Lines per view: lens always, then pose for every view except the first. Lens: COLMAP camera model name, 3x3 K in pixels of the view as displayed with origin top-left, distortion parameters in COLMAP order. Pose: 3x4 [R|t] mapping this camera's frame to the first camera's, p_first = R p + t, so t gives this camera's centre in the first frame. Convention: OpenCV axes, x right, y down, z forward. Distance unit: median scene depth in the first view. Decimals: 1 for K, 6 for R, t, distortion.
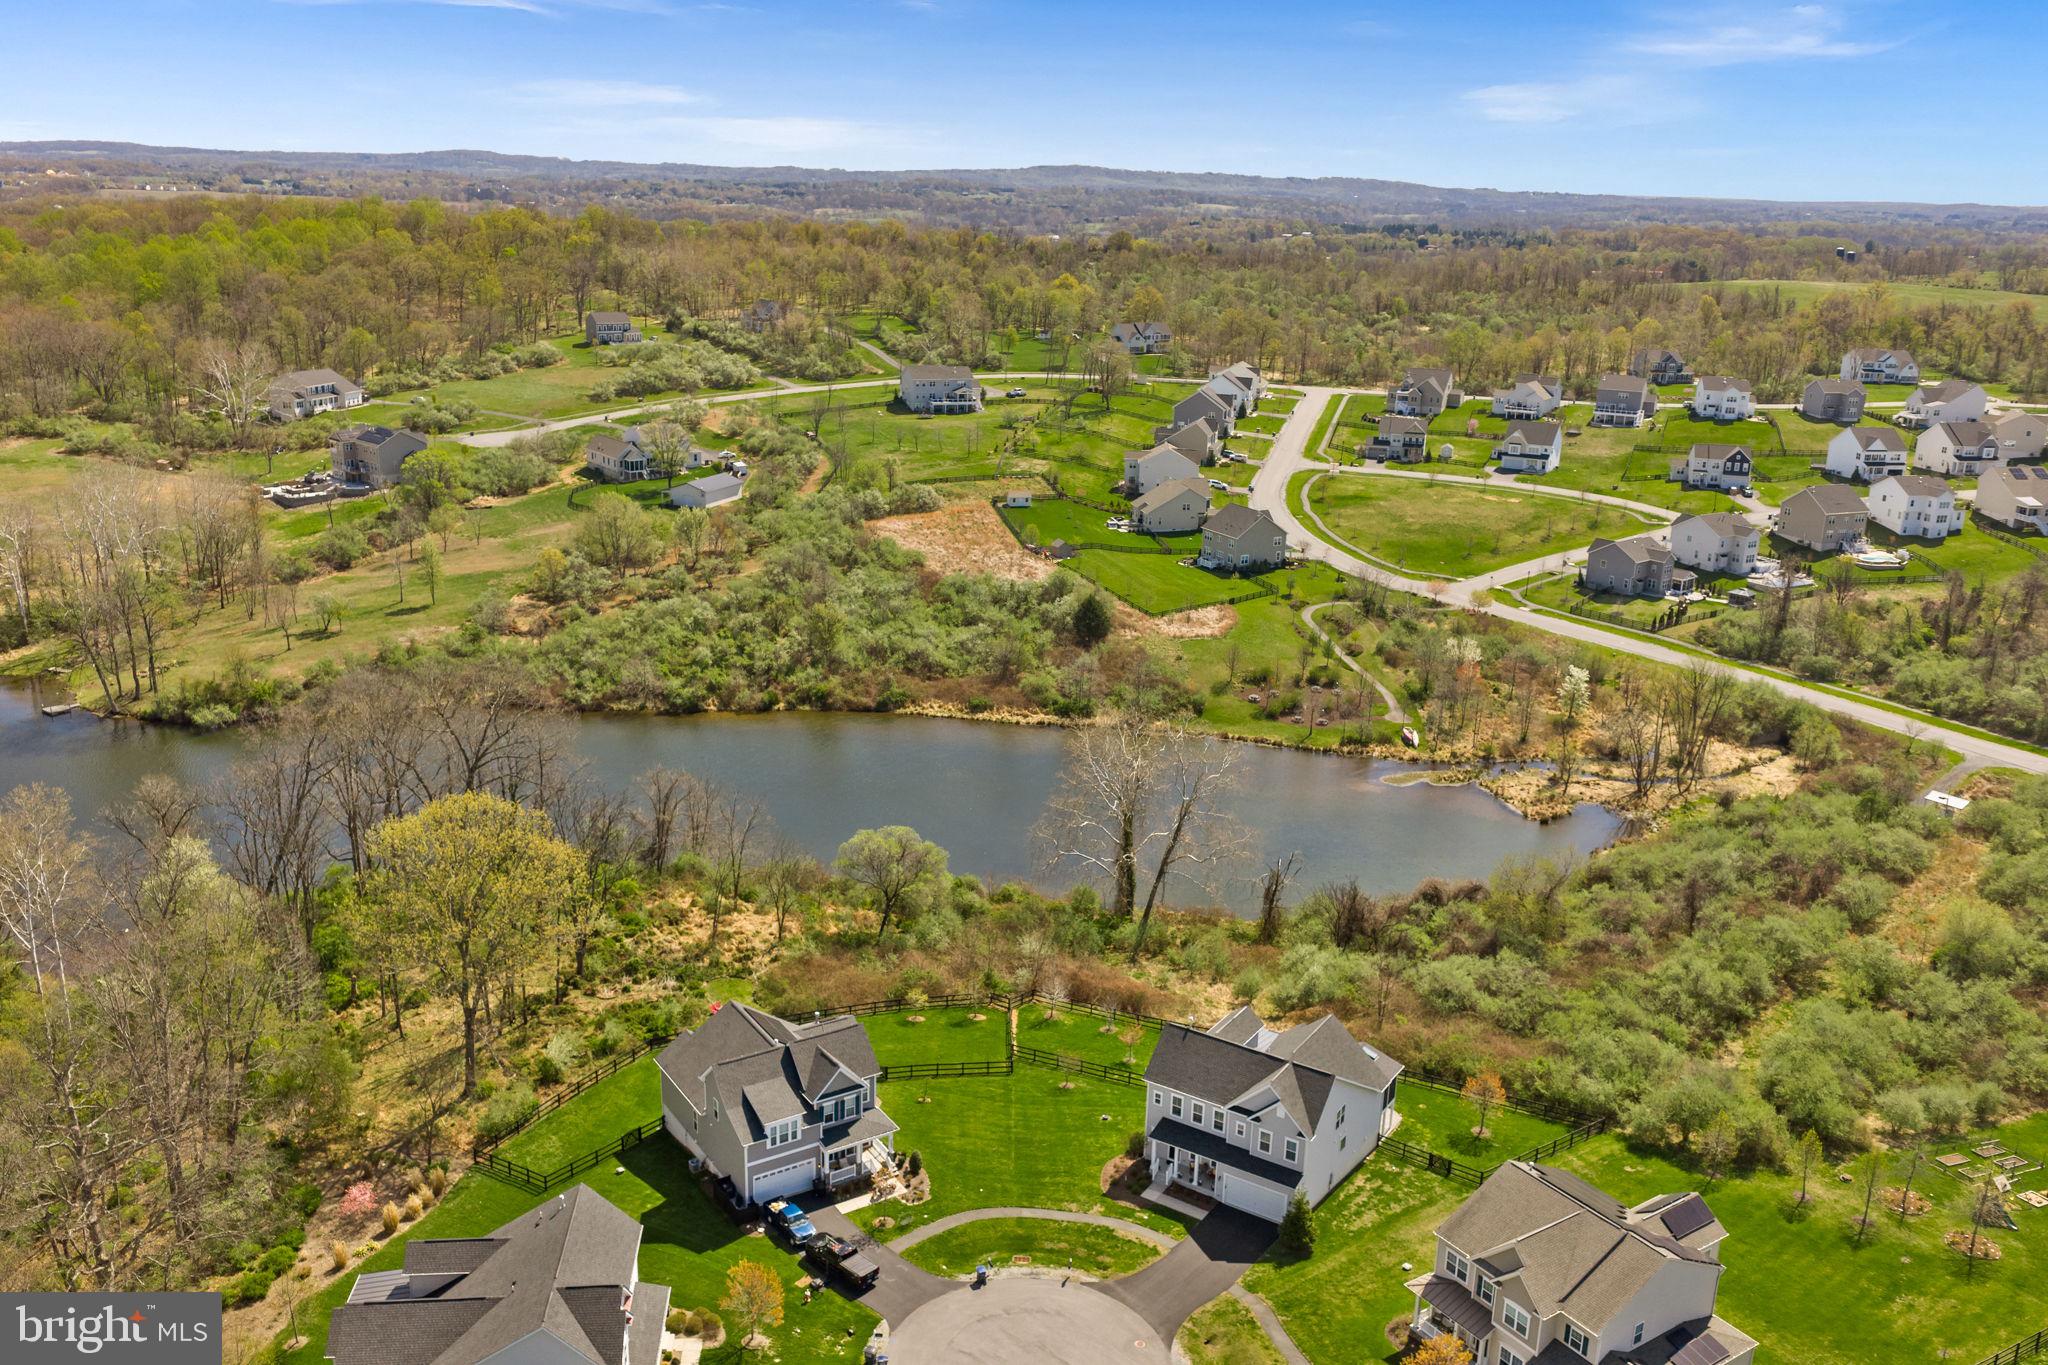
lens RADIAL K [[1690.1, 0, 1030.8], [0, 1690.1, 696.3], [0, 0, 1]] dist [0.020648, -0.036735]
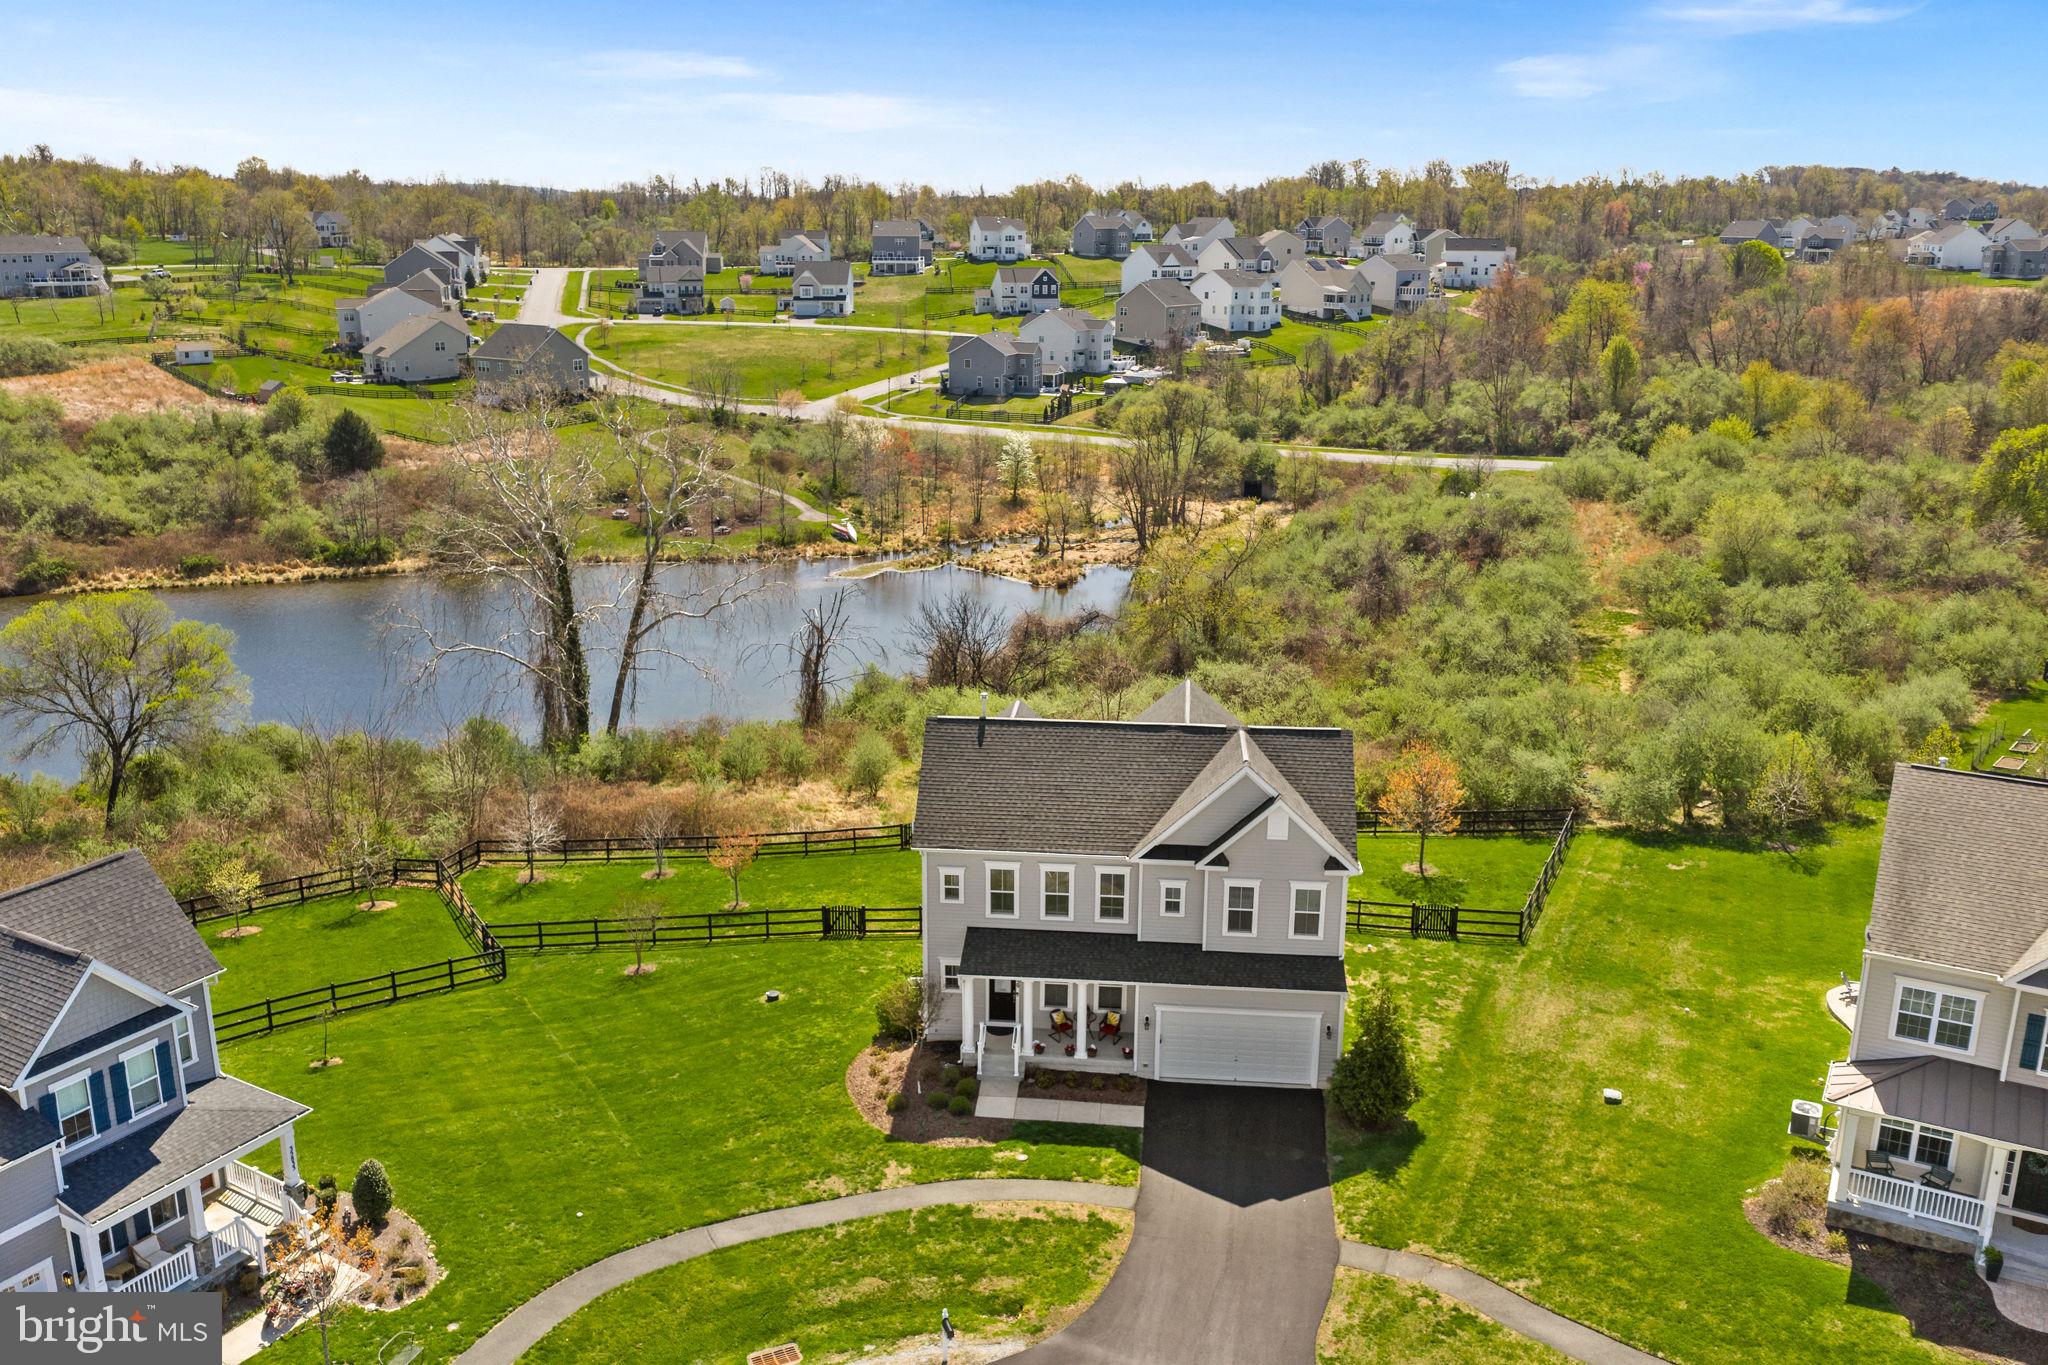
lens RADIAL K [[1695.2, 0, 1028.0], [0, 1695.2, 687.4], [0, 0, 1]] dist [0.015139, -0.025173]
pose [[0.887514, -0.148589, 0.436166, -0.038495], [0.153772, 0.987824, 0.023627, 0.082287], [-0.434366, 0.046101, 0.899556, 0.276047]]
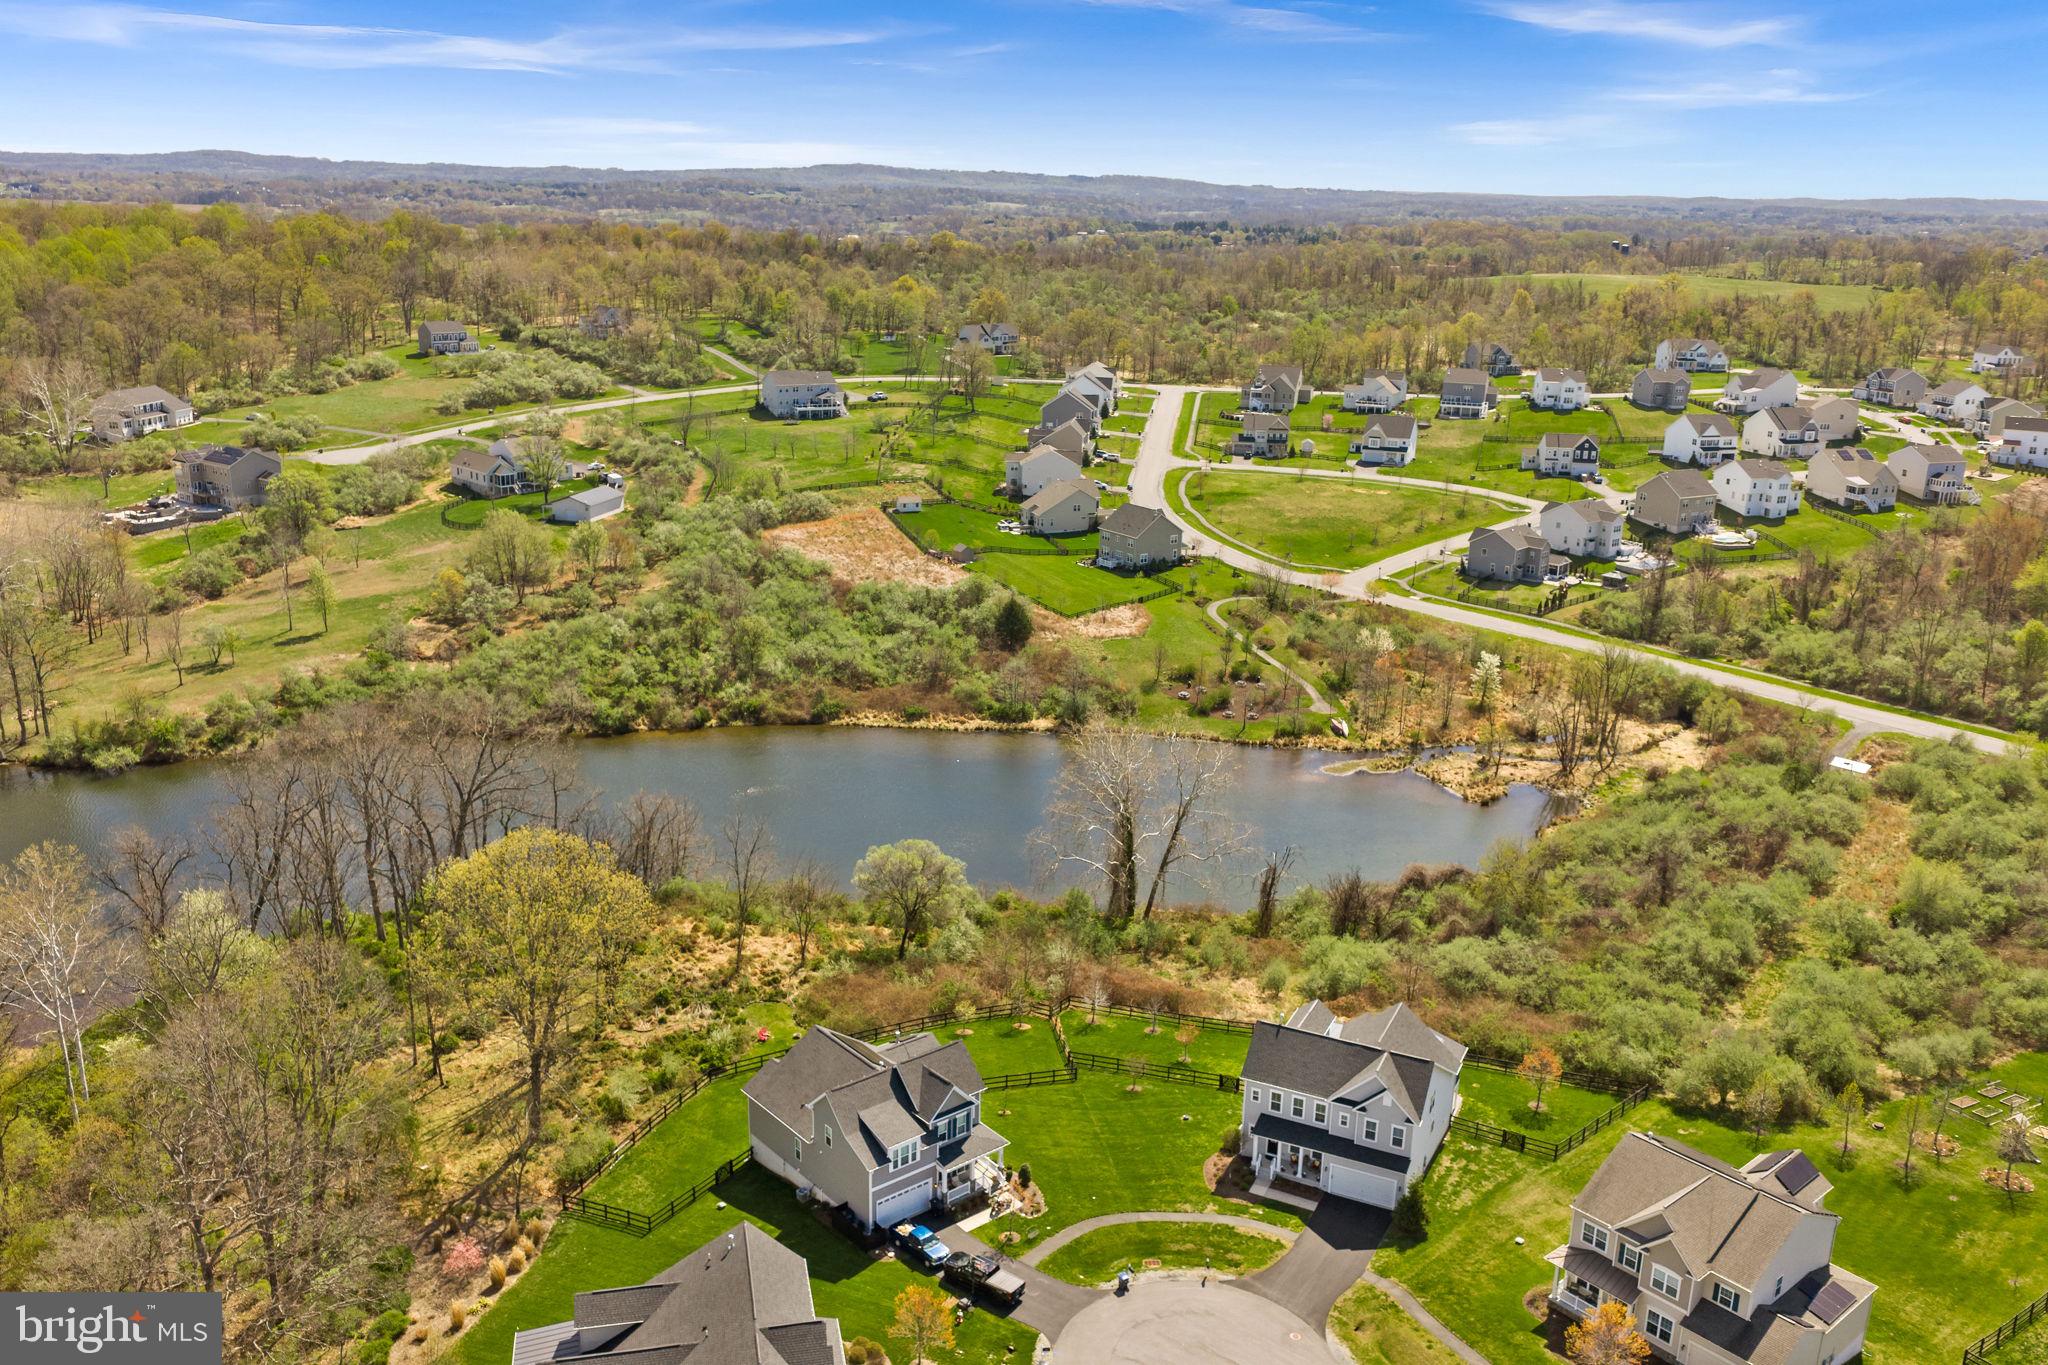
lens RADIAL K [[1690.1, 0, 1030.8], [0, 1690.1, 696.3], [0, 0, 1]] dist [0.020648, -0.036735]
pose [[0.992385, -0.040230, 0.116420, -0.076415], [0.040117, 0.999189, 0.003321, -0.005224], [-0.116459, 0.001375, 0.993194, 0.000958]]
